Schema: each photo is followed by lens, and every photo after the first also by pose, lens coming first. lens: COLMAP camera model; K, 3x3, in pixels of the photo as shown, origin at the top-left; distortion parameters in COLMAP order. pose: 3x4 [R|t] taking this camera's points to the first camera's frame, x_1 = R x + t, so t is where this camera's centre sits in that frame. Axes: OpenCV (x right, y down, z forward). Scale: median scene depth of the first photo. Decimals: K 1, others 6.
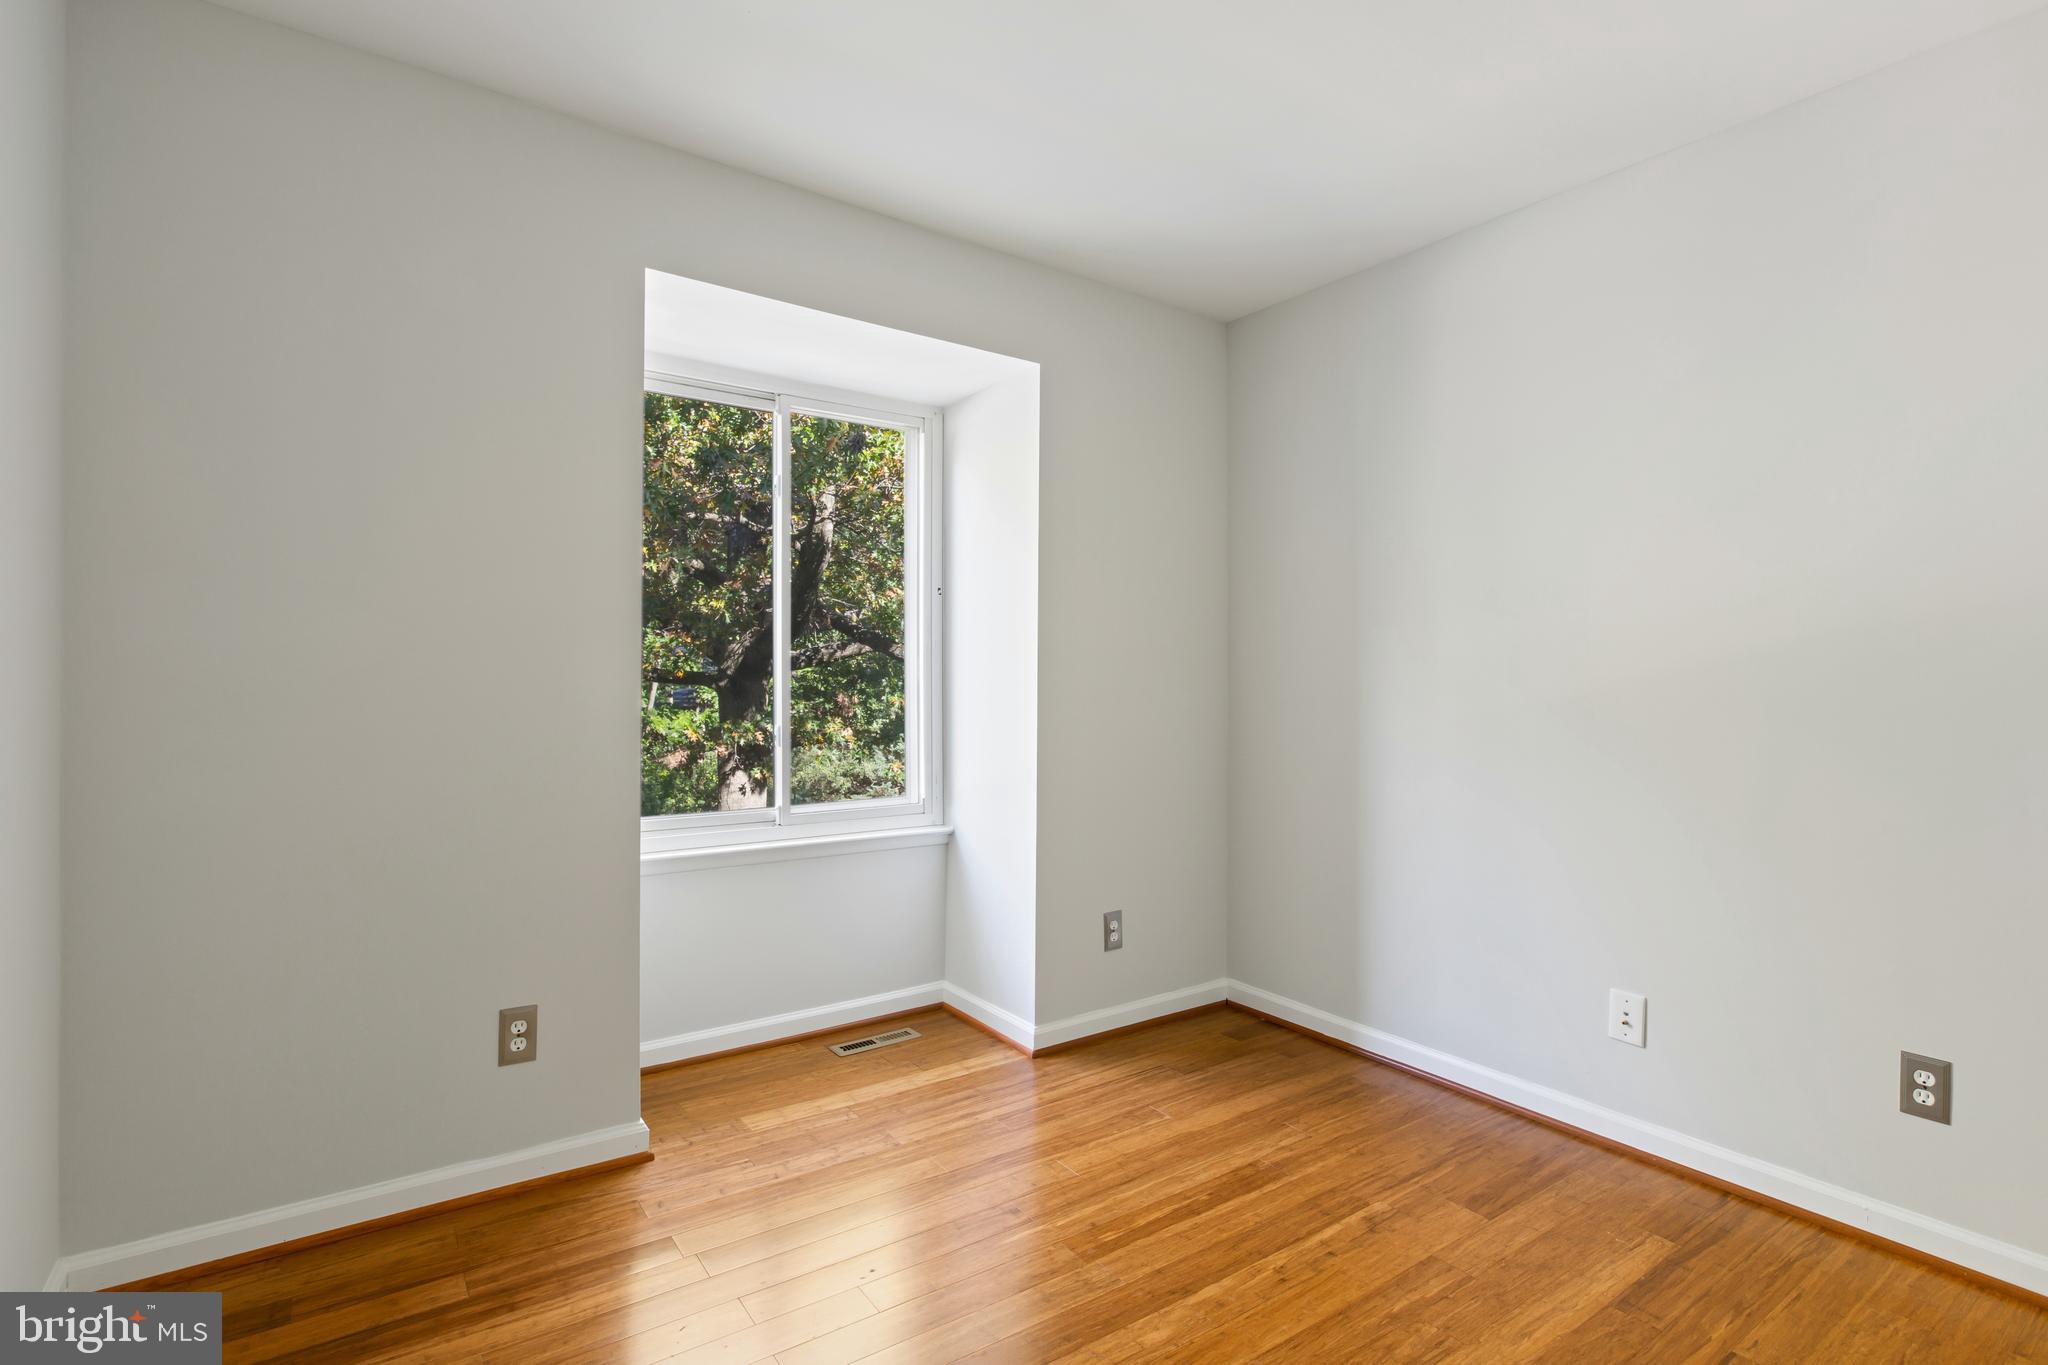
lens RADIAL K [[978.7, 0, 1010.6], [0, 978.7, 677.8], [0, 0, 1]] dist [-0.001025, -0.000800]
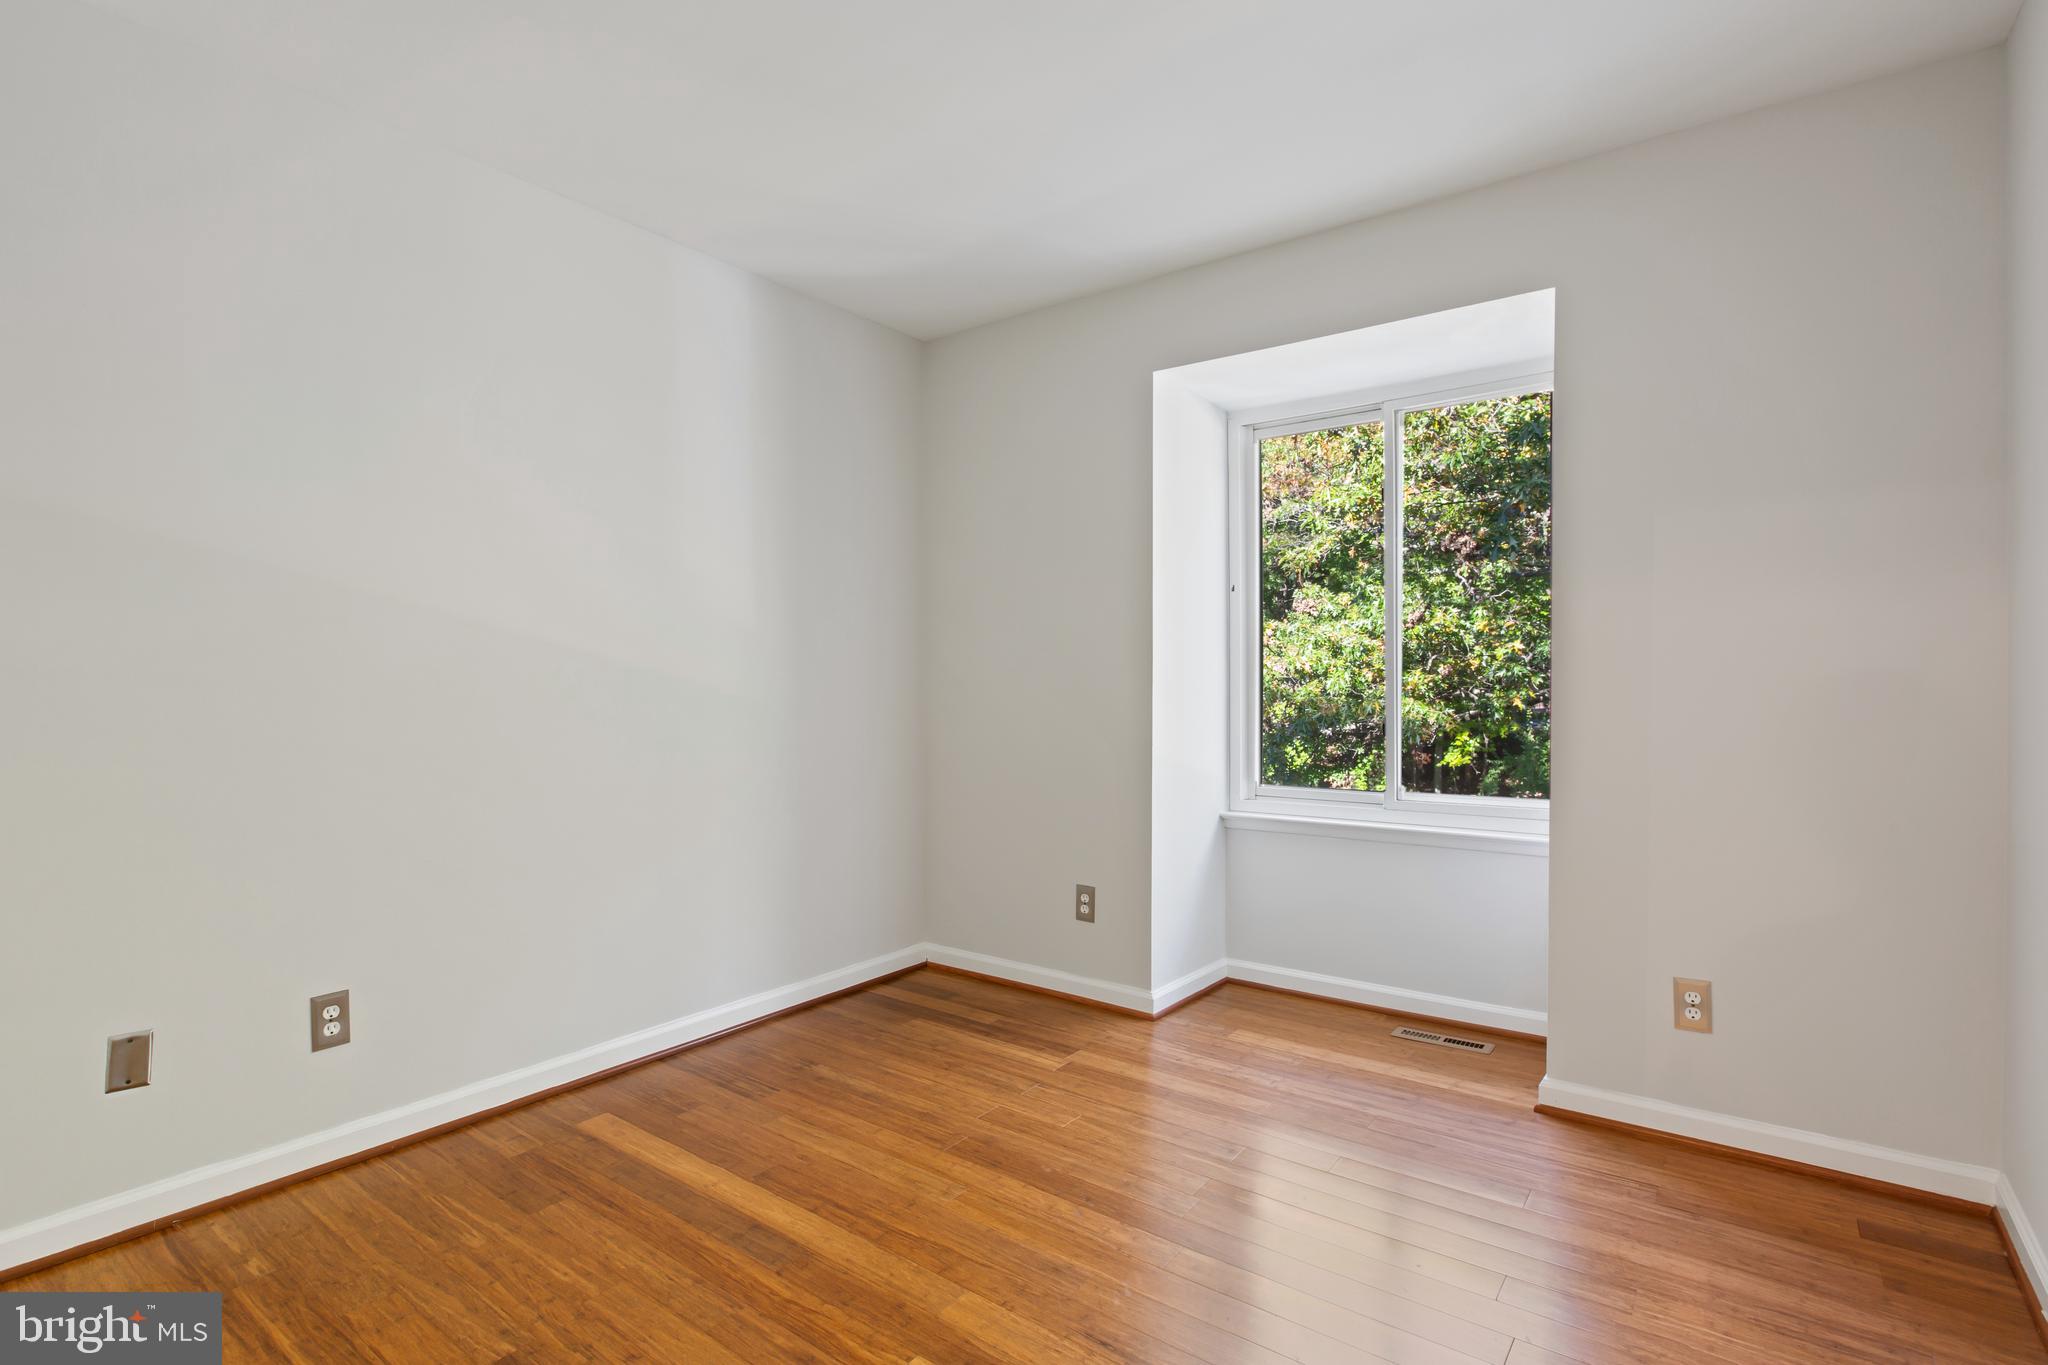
lens RADIAL K [[978.7, 0, 1013.3], [0, 978.7, 686.2], [0, 0, 1]] dist [-0.001025, -0.000800]
pose [[0.311107, 0.000274, -0.950375, 0.751454], [0.005472, 0.999983, 0.002079, 0.015909], [0.950359, -0.005847, 0.311100, 0.332608]]
